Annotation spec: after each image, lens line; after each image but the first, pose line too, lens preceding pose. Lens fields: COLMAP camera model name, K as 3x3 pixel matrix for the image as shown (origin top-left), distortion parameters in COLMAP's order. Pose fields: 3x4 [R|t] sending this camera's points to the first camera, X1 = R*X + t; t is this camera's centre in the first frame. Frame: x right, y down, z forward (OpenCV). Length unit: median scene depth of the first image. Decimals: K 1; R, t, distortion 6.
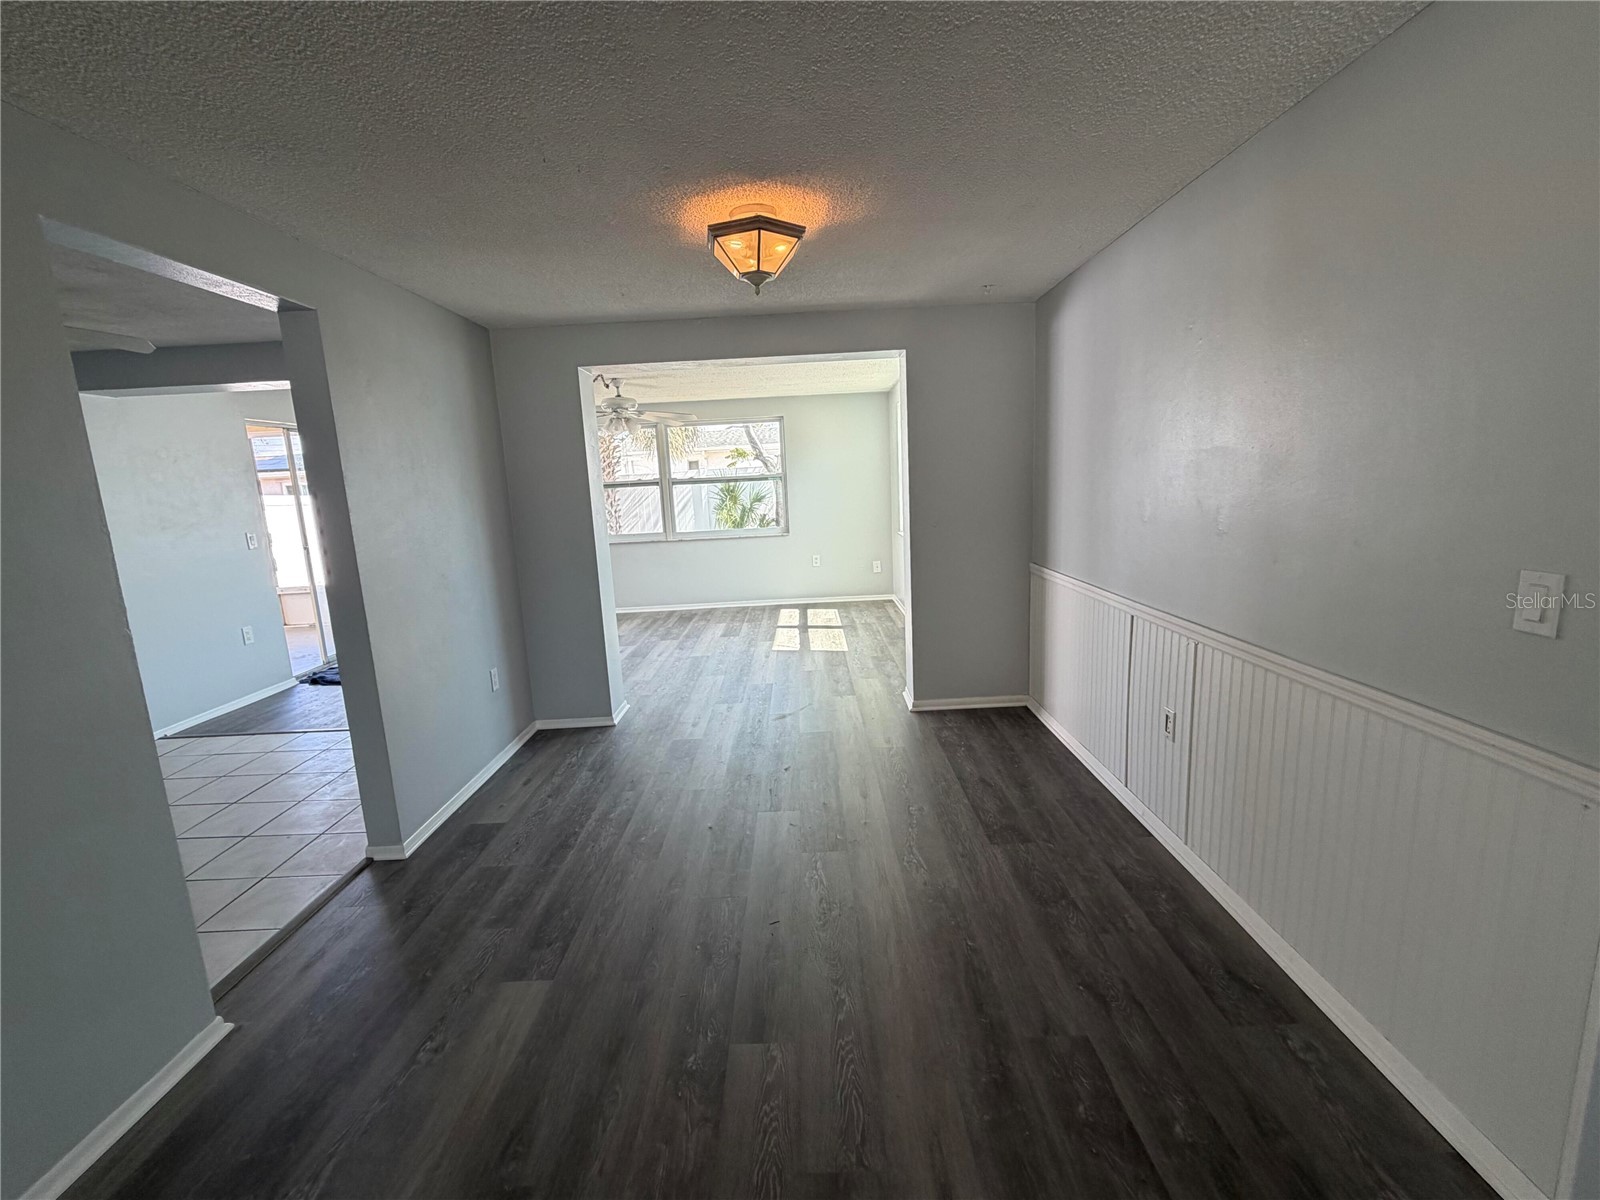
lens RADIAL K [[692.6, 0, 800.0], [0, 692.6, 600.0], [0, 0, 1]] dist [0.014980, 0.000082]
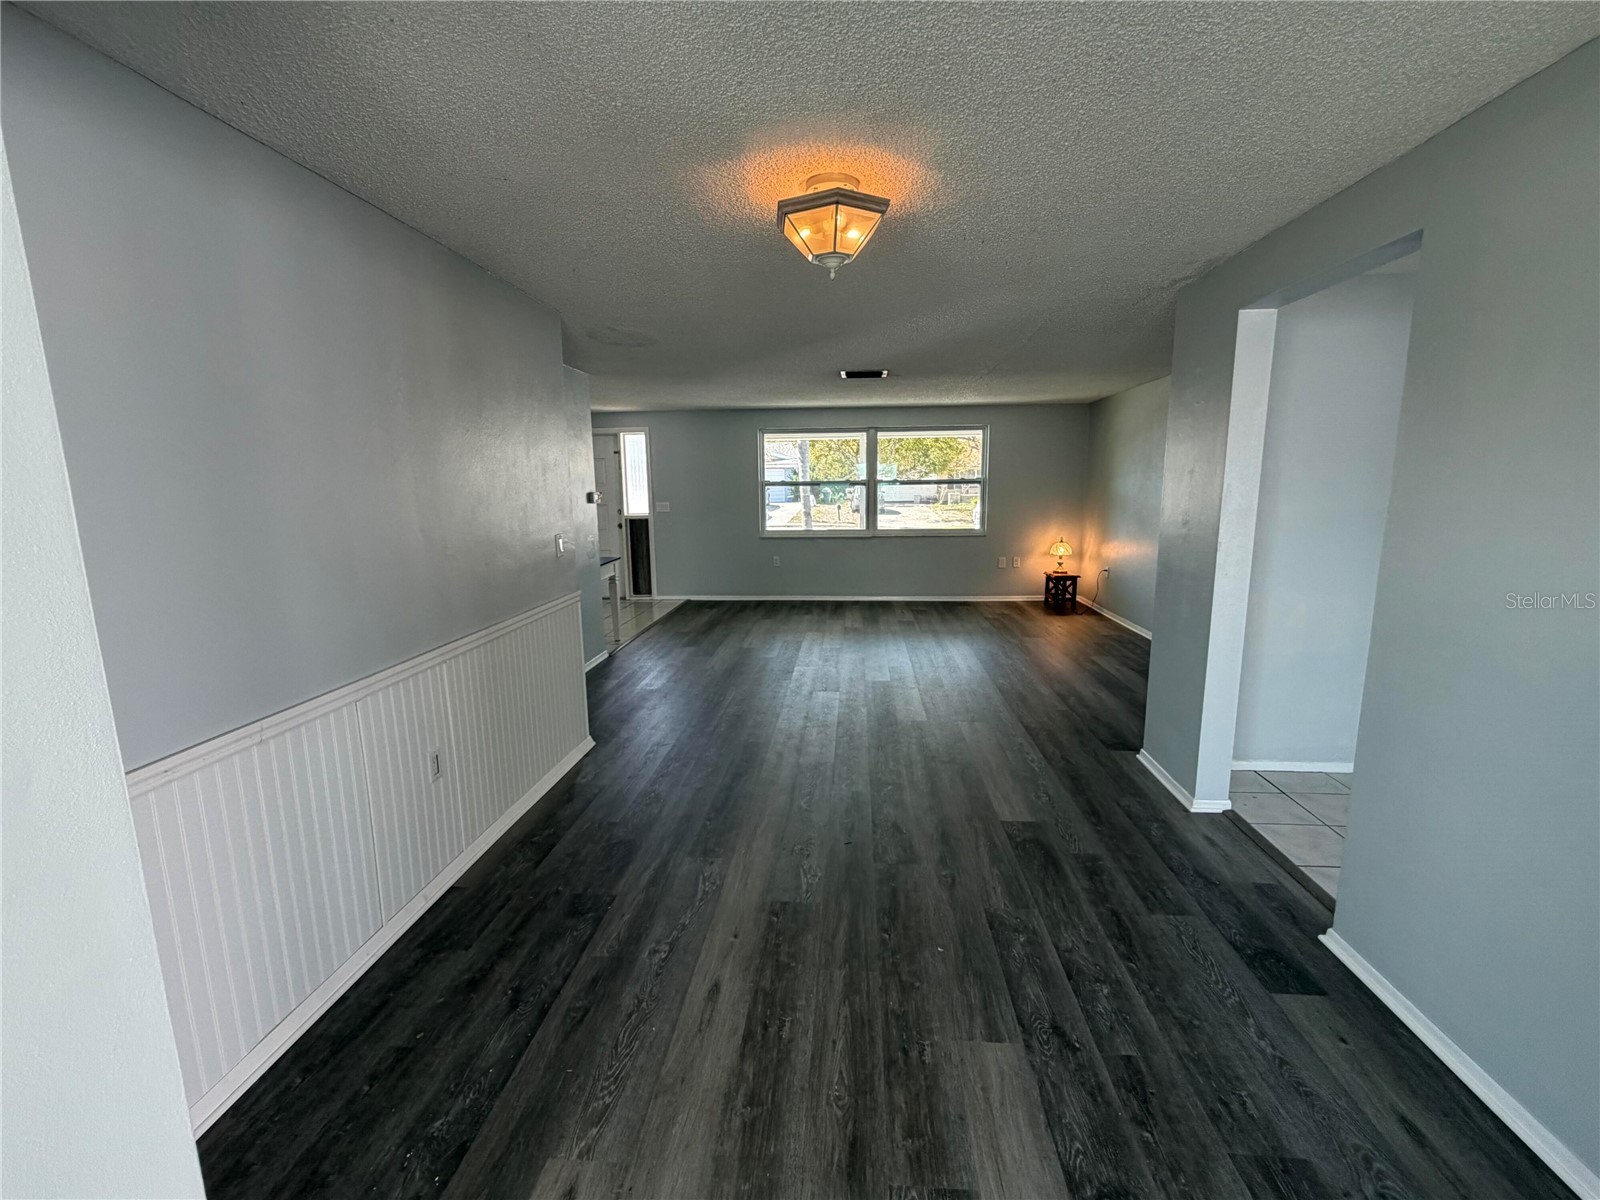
lens RADIAL K [[695.1, 0, 800.0], [0, 695.1, 600.0], [0, 0, 1]] dist [0.000538, 0.000011]
pose [[-0.994765, 0.048511, 0.089942, -0.162319], [0.076110, 0.939027, 0.335313, -0.718741], [-0.068192, 0.340404, -0.937803, 3.961341]]
